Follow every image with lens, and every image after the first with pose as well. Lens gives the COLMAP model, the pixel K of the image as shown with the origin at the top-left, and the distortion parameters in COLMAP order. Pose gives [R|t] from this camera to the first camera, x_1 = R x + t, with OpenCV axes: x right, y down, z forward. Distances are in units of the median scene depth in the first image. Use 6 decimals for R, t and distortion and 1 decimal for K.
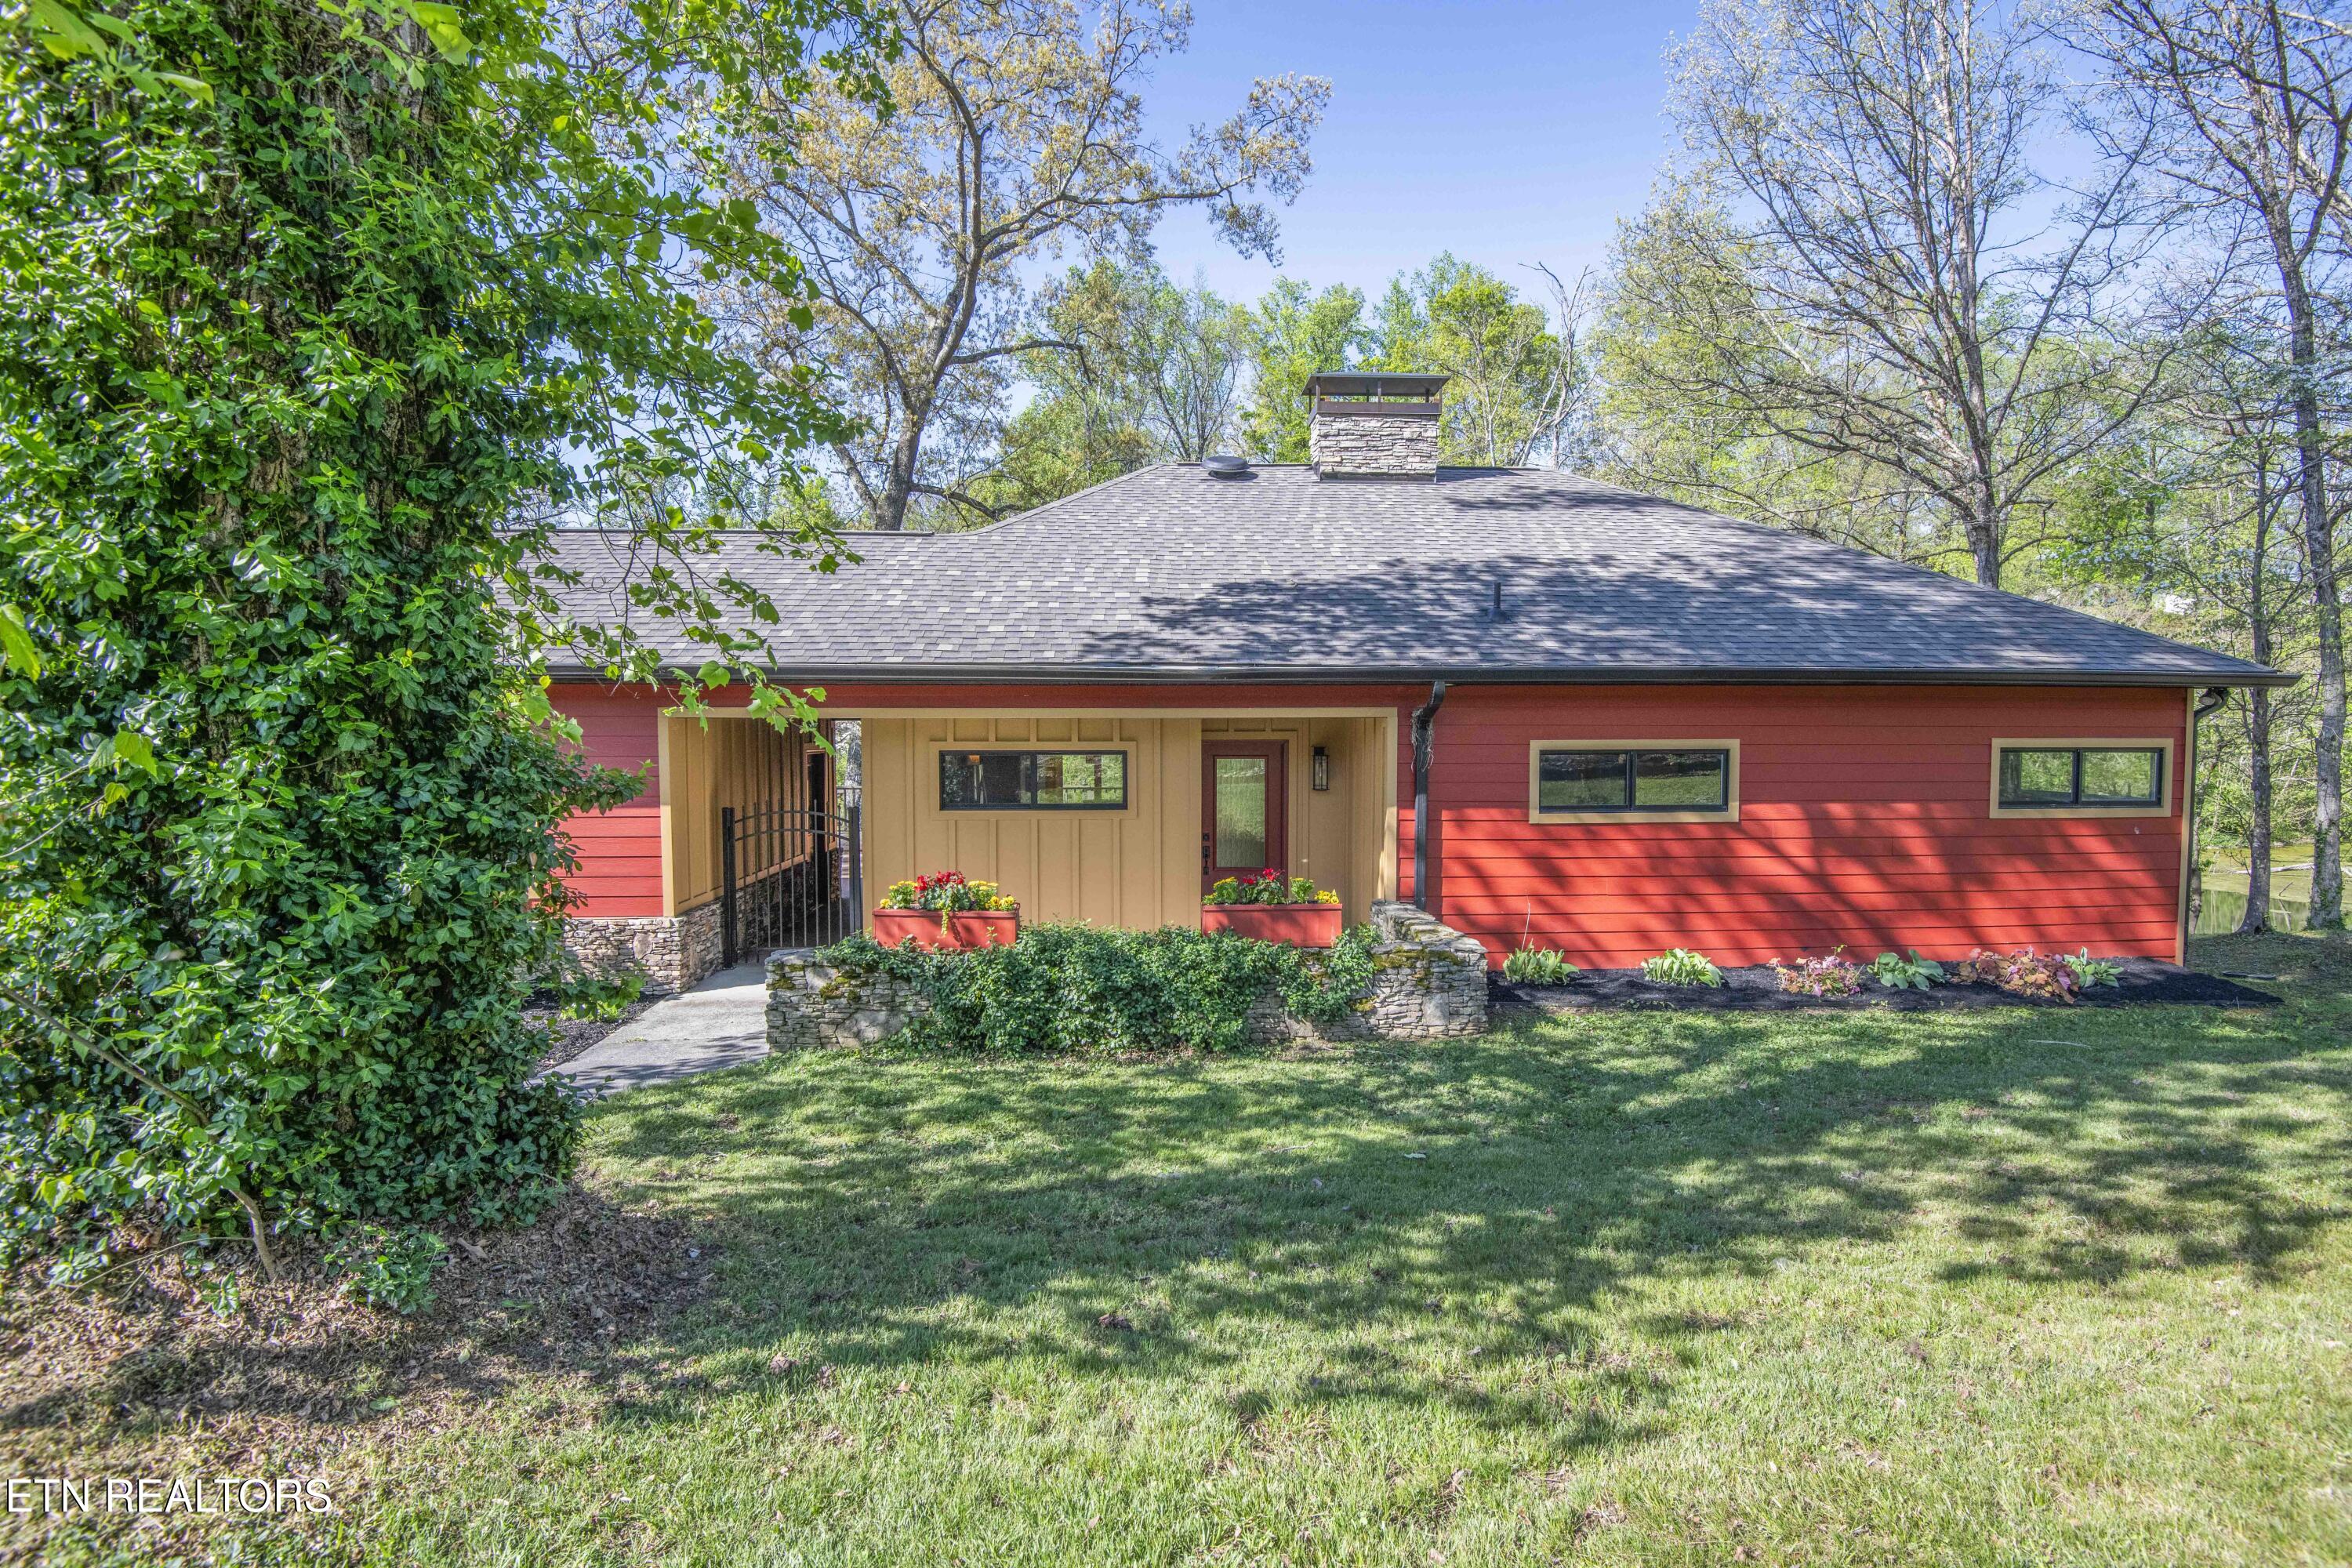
lens RADIAL K [[1091.4, 0, 1191.4], [0, 1091.4, 785.0], [0, 0, 1]] dist [-0.033382, -0.007367]
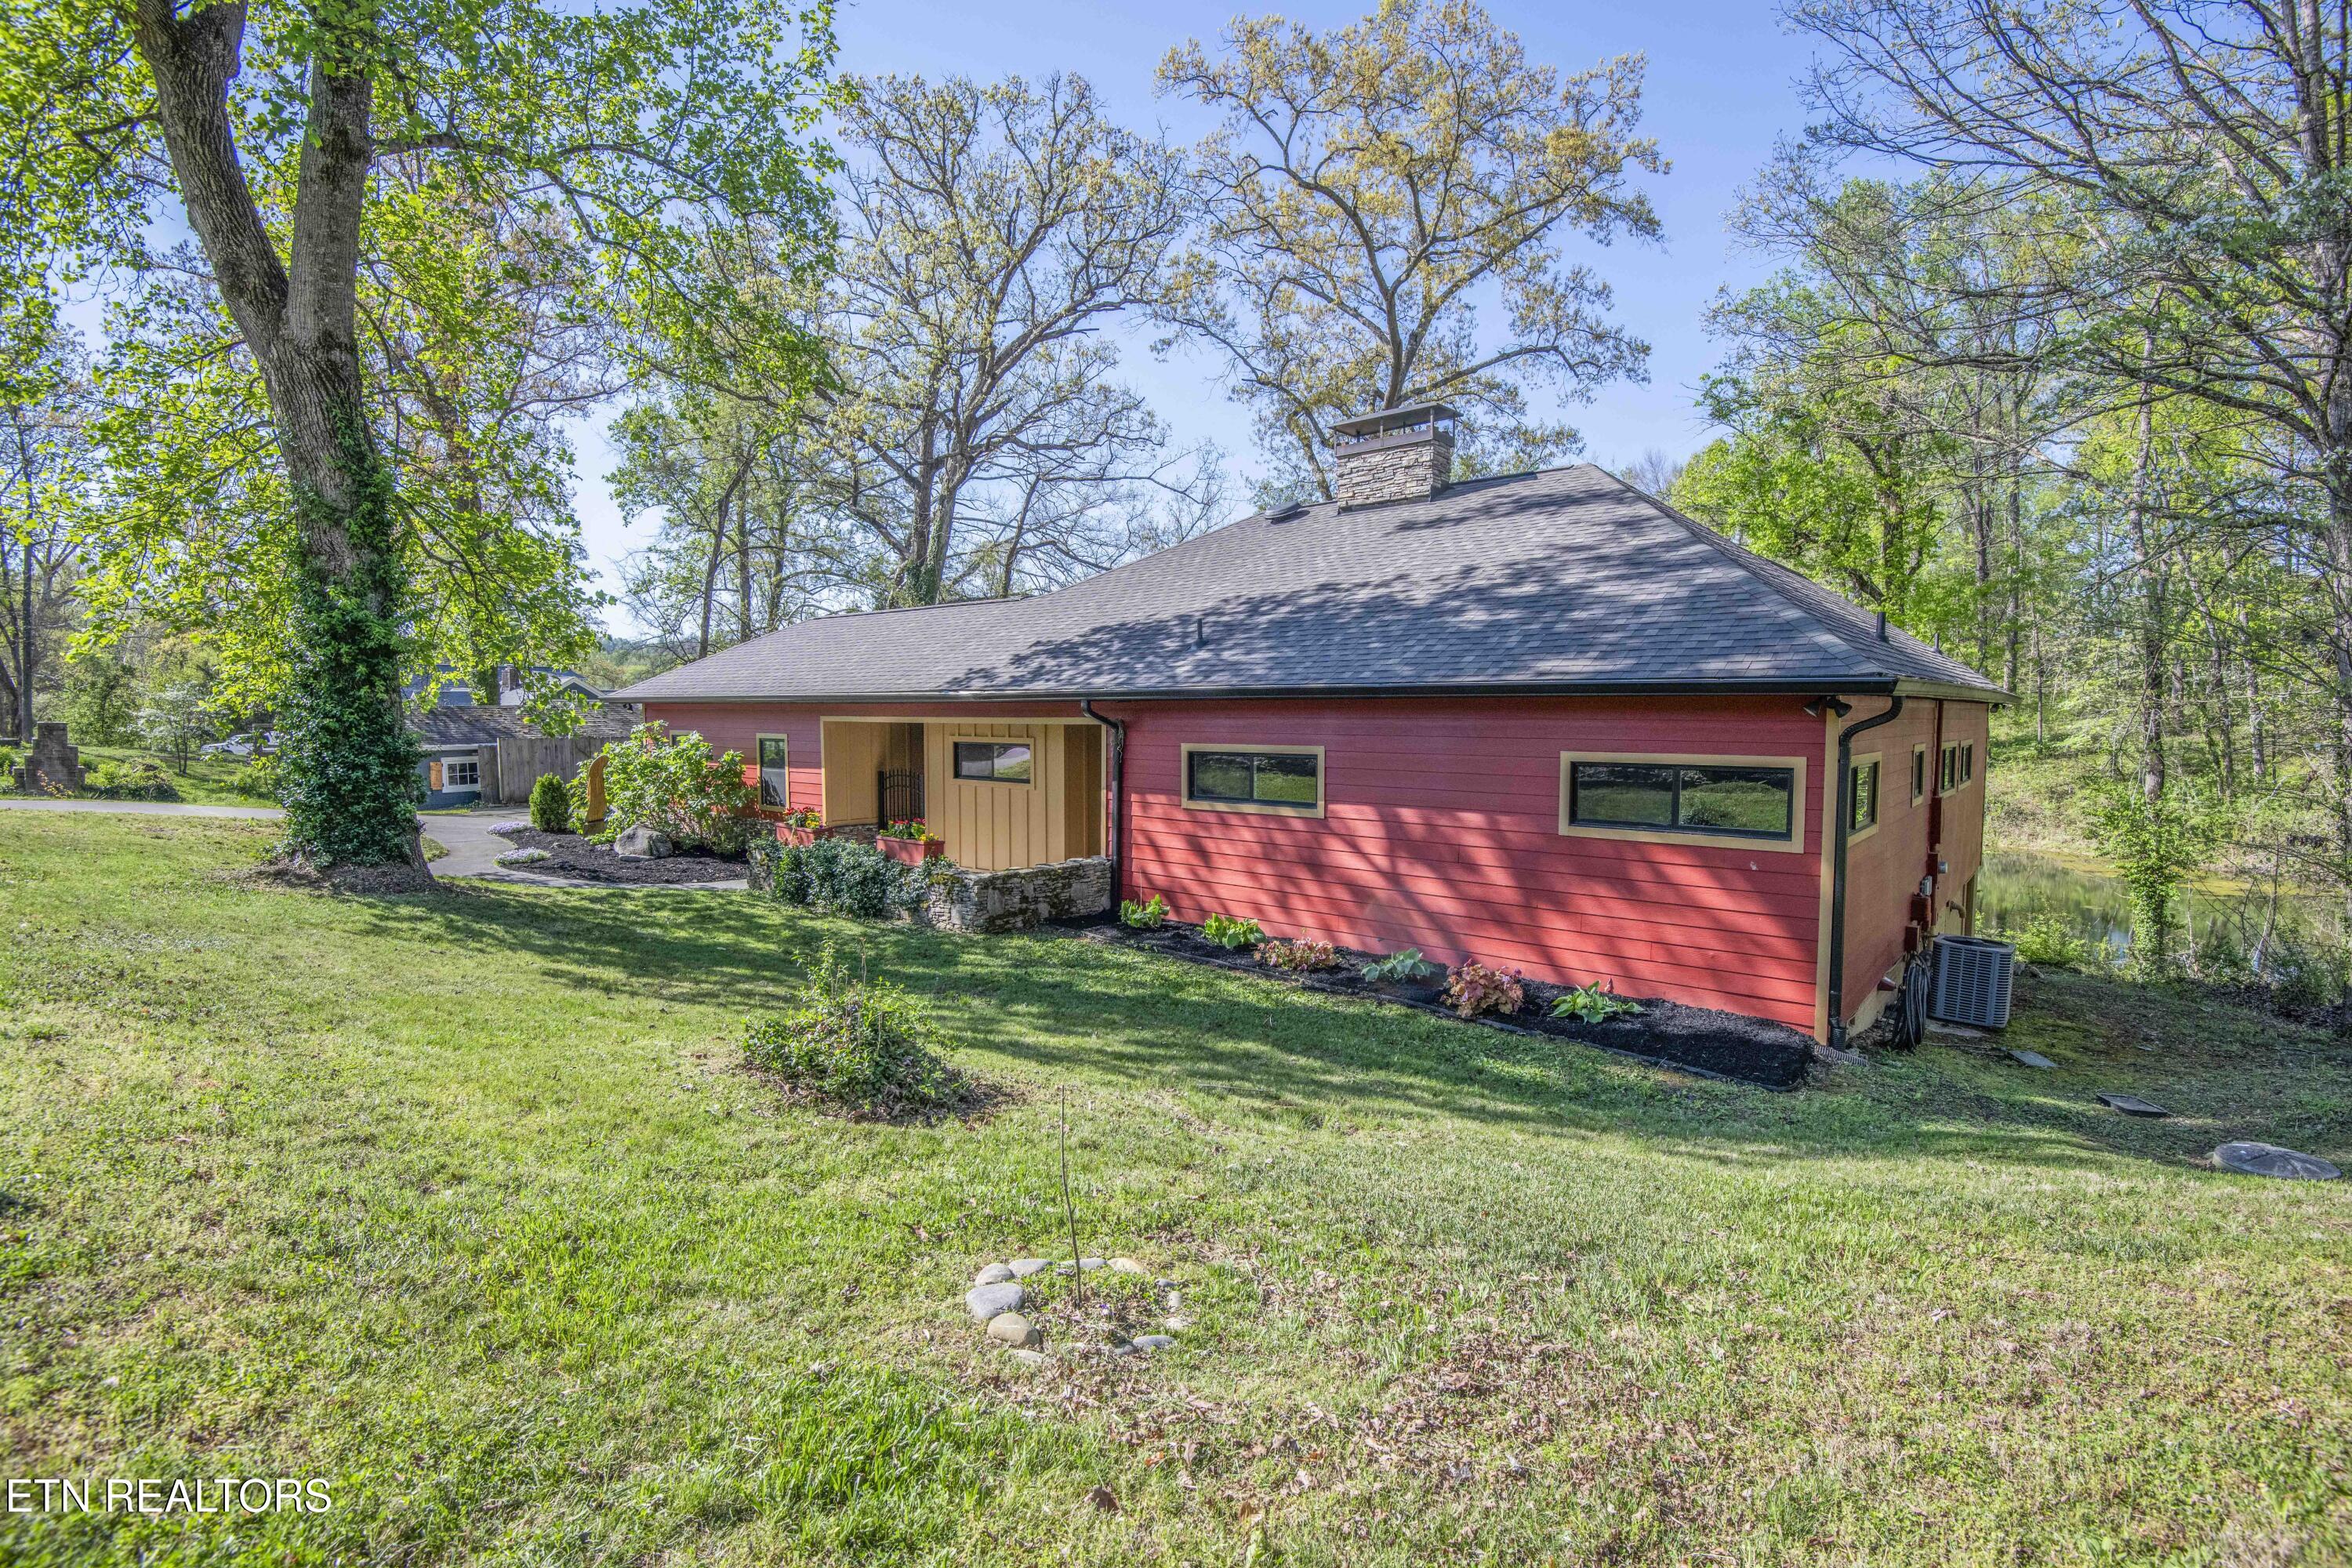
lens RADIAL K [[1091.4, 0, 1172.9], [0, 1091.4, 779.3], [0, 0, 1]] dist [-0.033382, -0.007367]
pose [[0.715420, 0.044298, -0.697289, 1.169345], [-0.036863, 0.998991, 0.025643, -0.030674], [0.697722, 0.007358, 0.716331, 0.070086]]
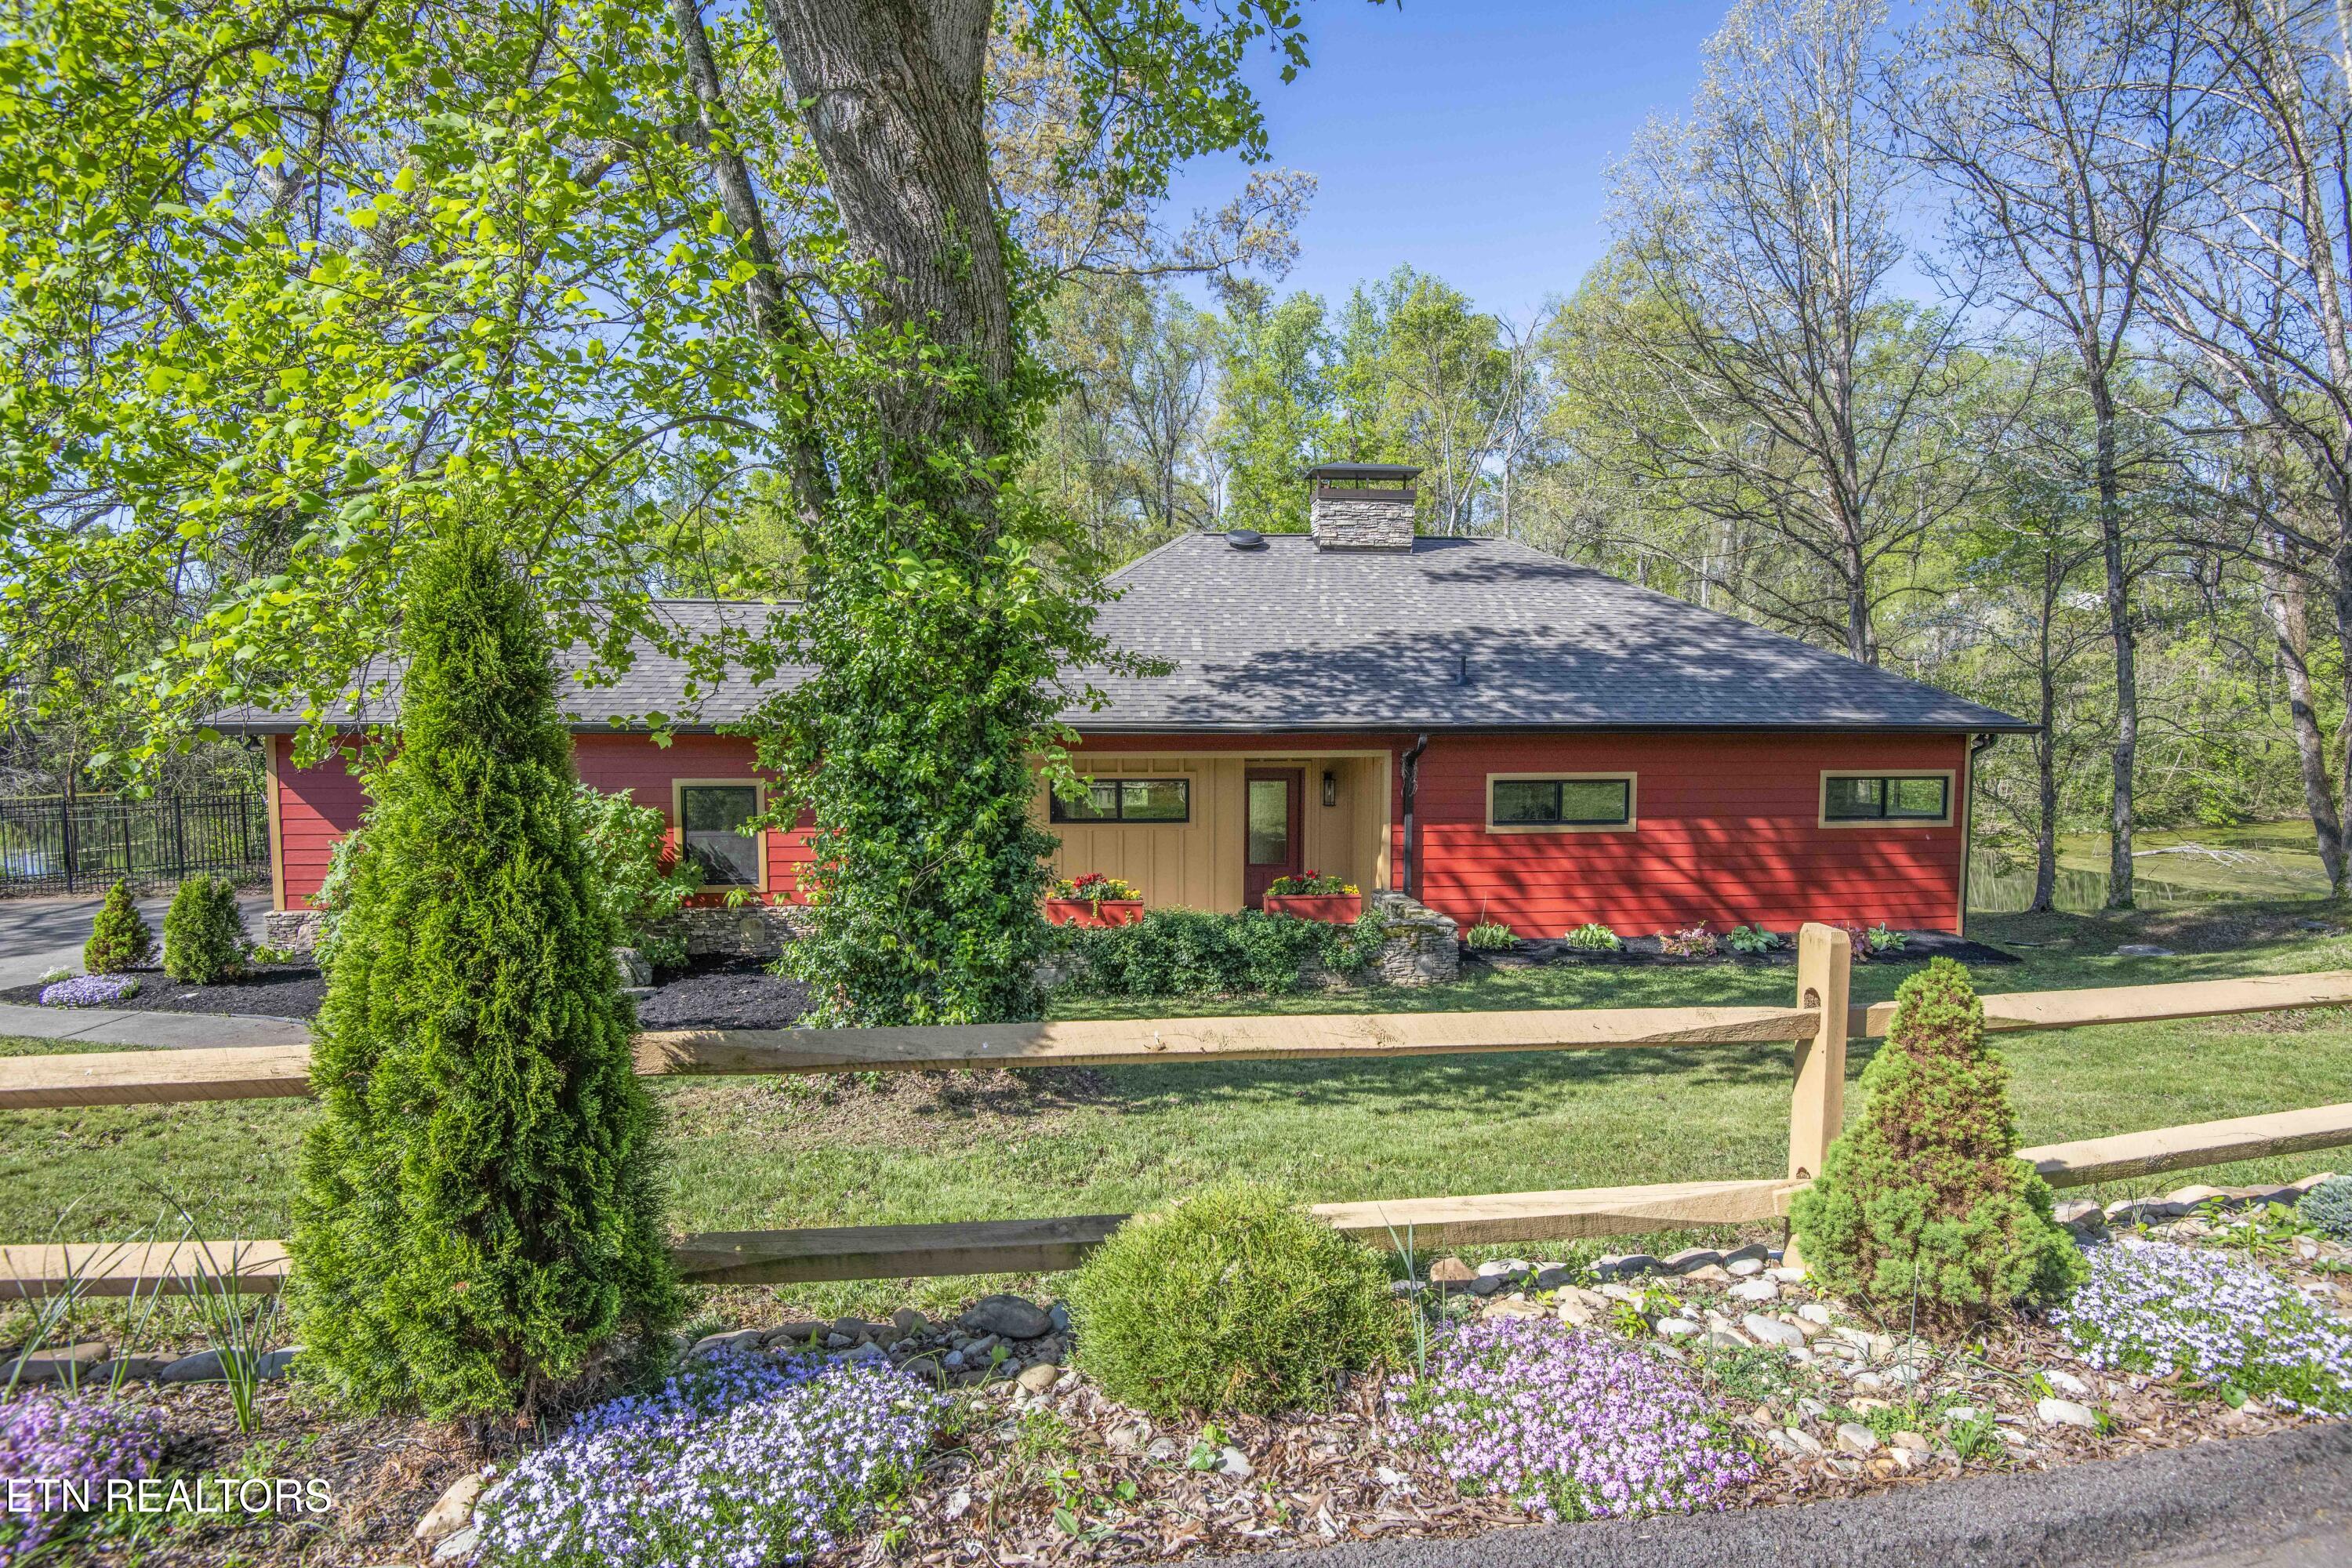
lens RADIAL K [[1091.4, 0, 1180.8], [0, 1091.4, 794.0], [0, 0, 1]] dist [-0.033382, -0.007367]
pose [[0.999443, -0.001497, 0.033324, -0.119517], [0.000608, 0.999644, 0.026687, -0.051332], [-0.033352, -0.026652, 0.999088, -0.357034]]
